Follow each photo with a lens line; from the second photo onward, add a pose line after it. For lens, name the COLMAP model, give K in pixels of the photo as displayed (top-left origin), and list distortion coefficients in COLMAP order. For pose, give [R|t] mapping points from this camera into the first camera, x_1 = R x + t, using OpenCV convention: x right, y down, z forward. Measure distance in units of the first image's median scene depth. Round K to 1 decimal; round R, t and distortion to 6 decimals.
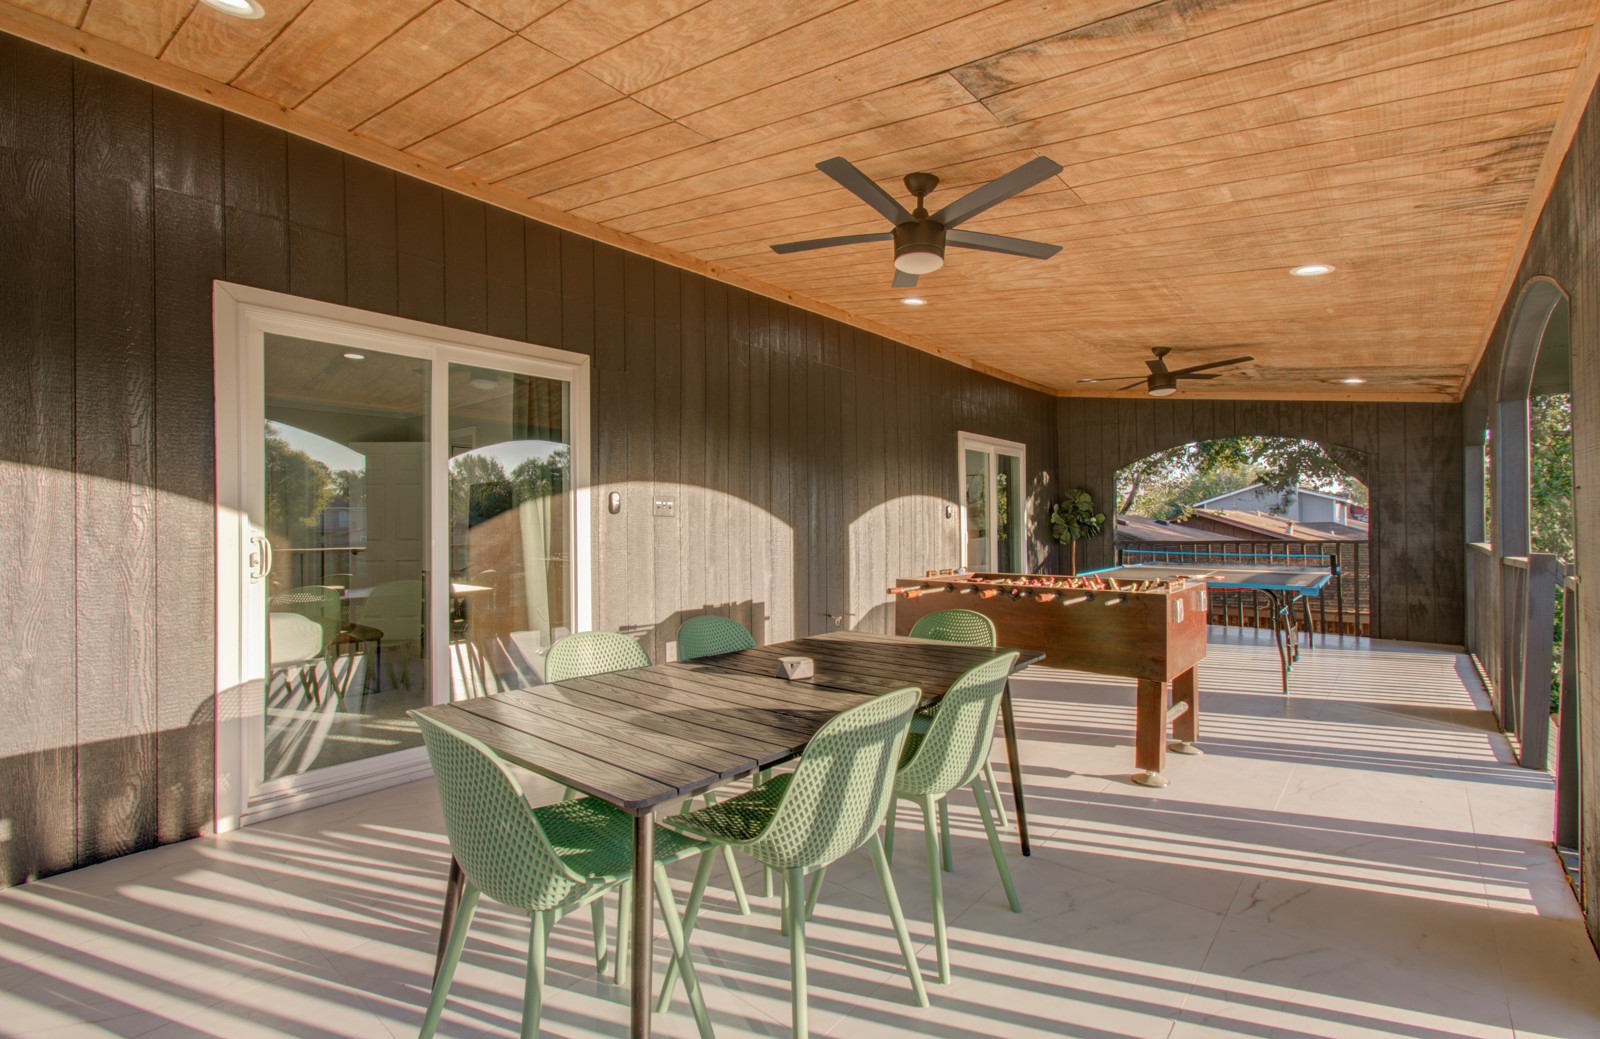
lens RADIAL K [[714.0, 0, 798.2], [0, 714.0, 520.9], [0, 0, 1]] dist [-0.002313, 0.000499]
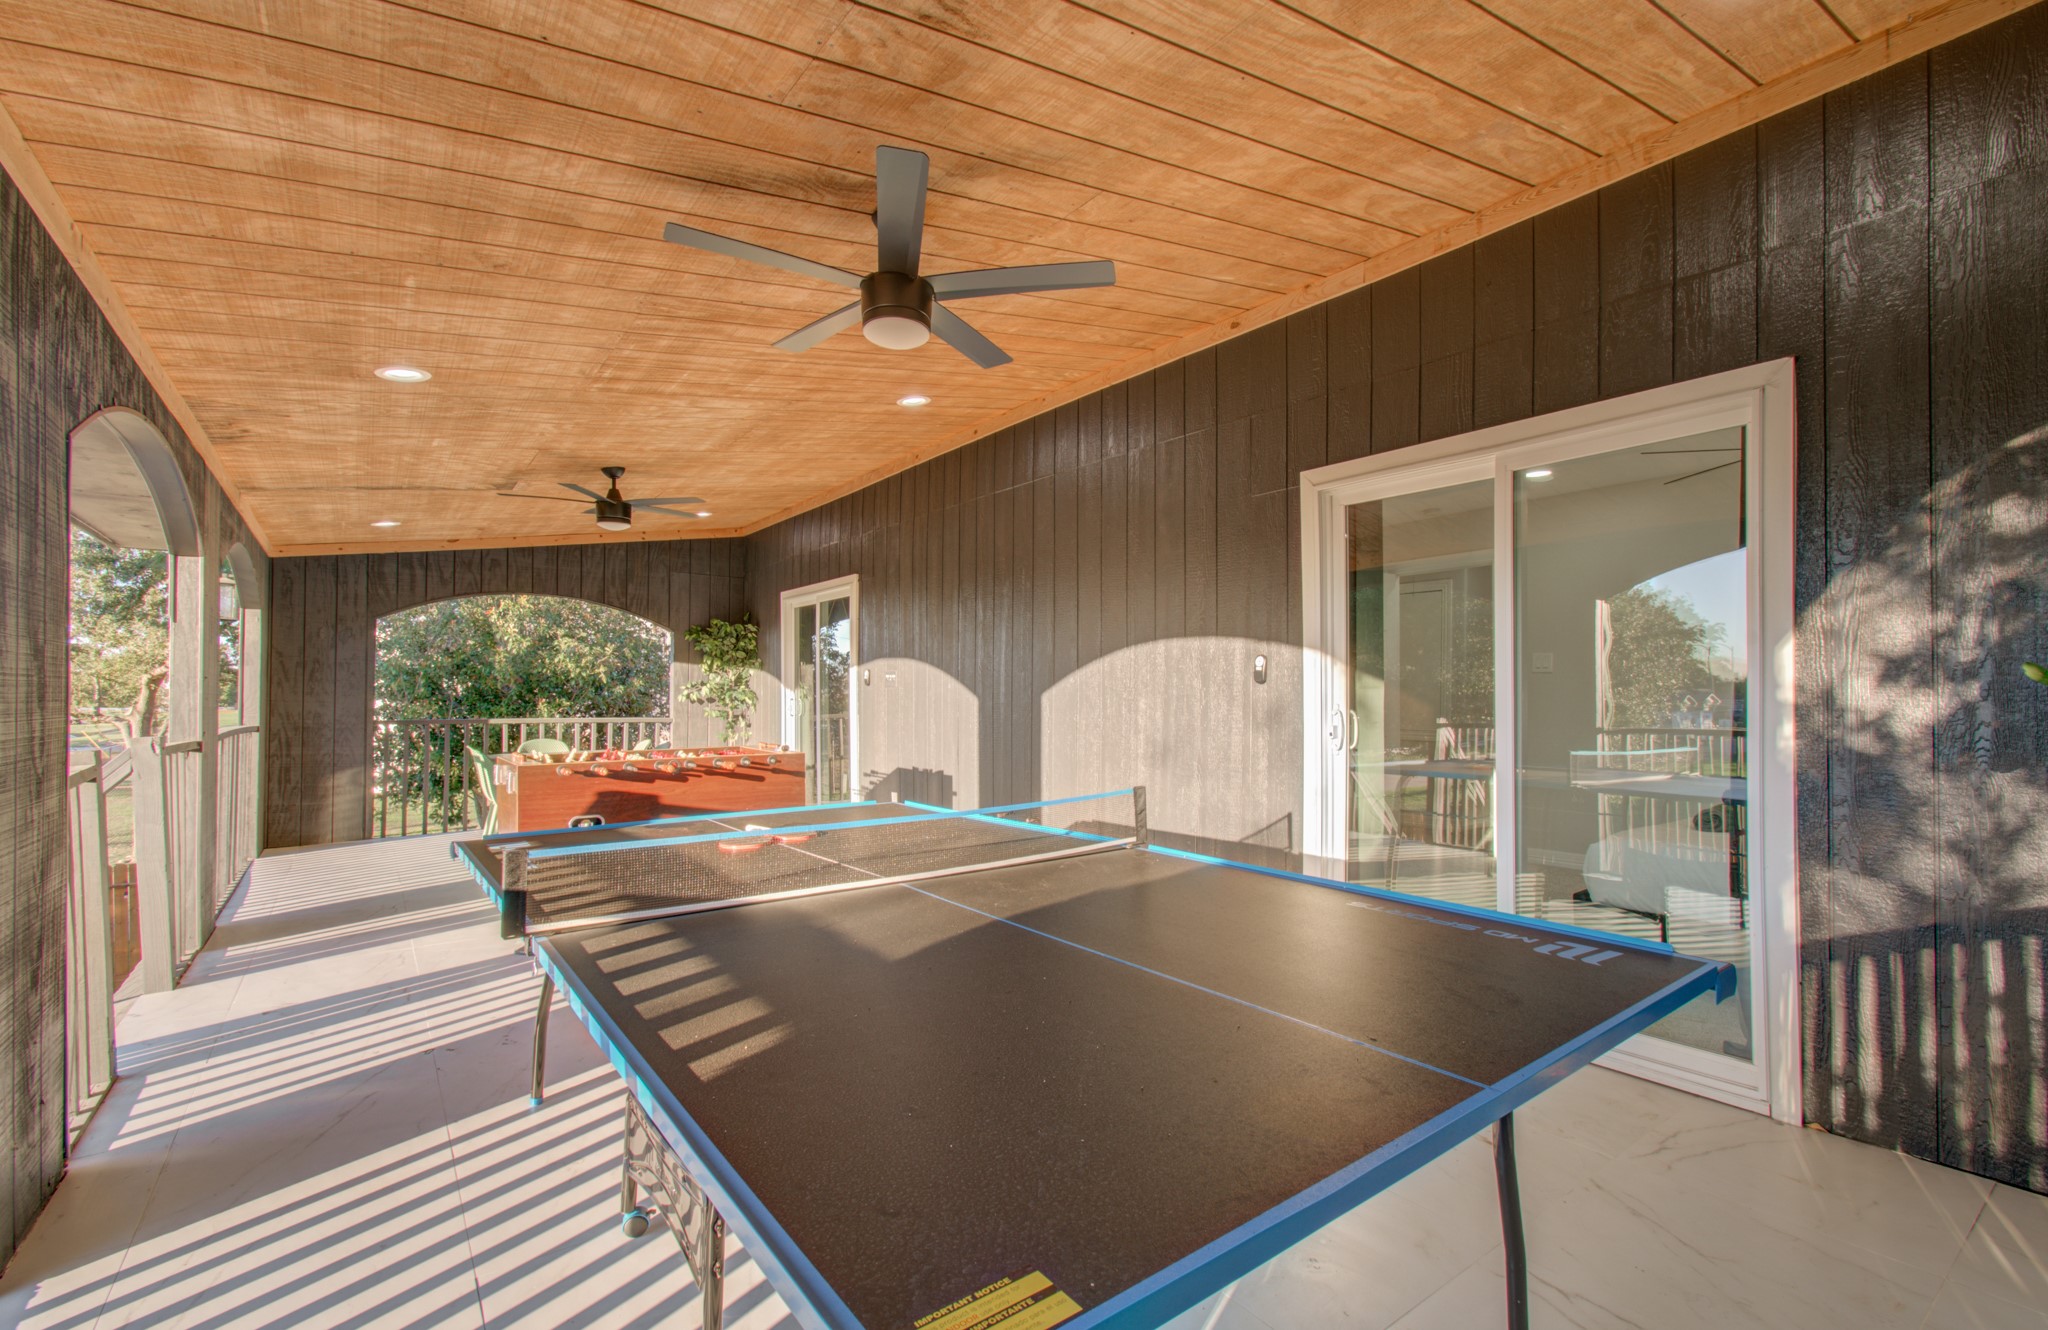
lens RADIAL K [[946.1, 0, 1020.4], [0, 946.1, 683.1], [0, 0, 1]] dist [0.001500, 0.000476]
pose [[-0.227213, 0.000161, -0.973845, 1.092545], [0.011071, 0.999936, -0.002417, -0.004016], [0.973782, -0.011330, -0.227200, 1.309573]]
